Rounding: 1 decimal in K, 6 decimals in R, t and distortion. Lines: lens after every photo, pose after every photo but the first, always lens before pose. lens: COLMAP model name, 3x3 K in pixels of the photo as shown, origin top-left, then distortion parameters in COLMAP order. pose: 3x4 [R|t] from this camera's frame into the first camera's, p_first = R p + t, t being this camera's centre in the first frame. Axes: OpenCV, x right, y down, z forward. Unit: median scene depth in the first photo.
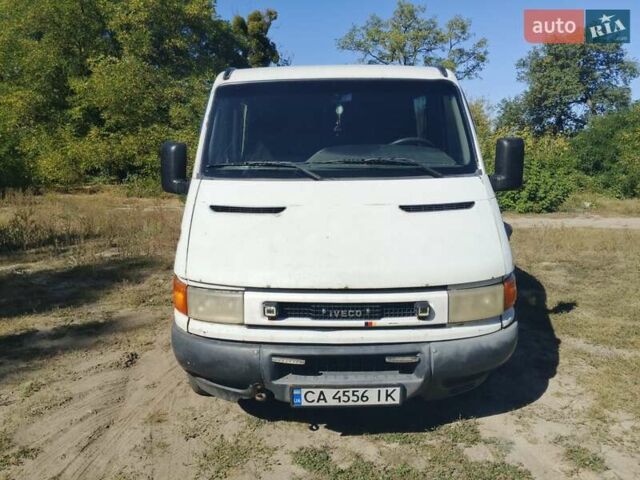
lens RADIAL K [[514.6, 0, 320.0], [0, 514.6, 240.0], [0, 0, 1]] dist [-0.009616, -0.003131]
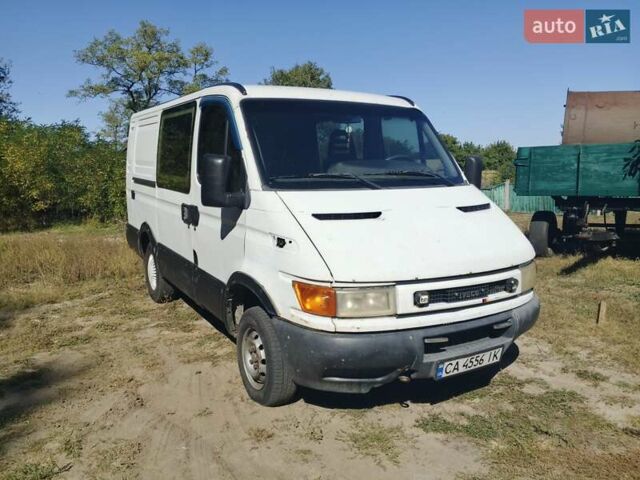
lens RADIAL K [[502.1, 0, 320.0], [0, 502.1, 240.0], [0, 0, 1]] dist [0.003899, -0.001219]
pose [[0.867600, -0.061689, 0.493422, -0.823857], [0.079952, 0.996671, -0.015976, 0.005359], [-0.490794, 0.053311, 0.869643, 0.124483]]
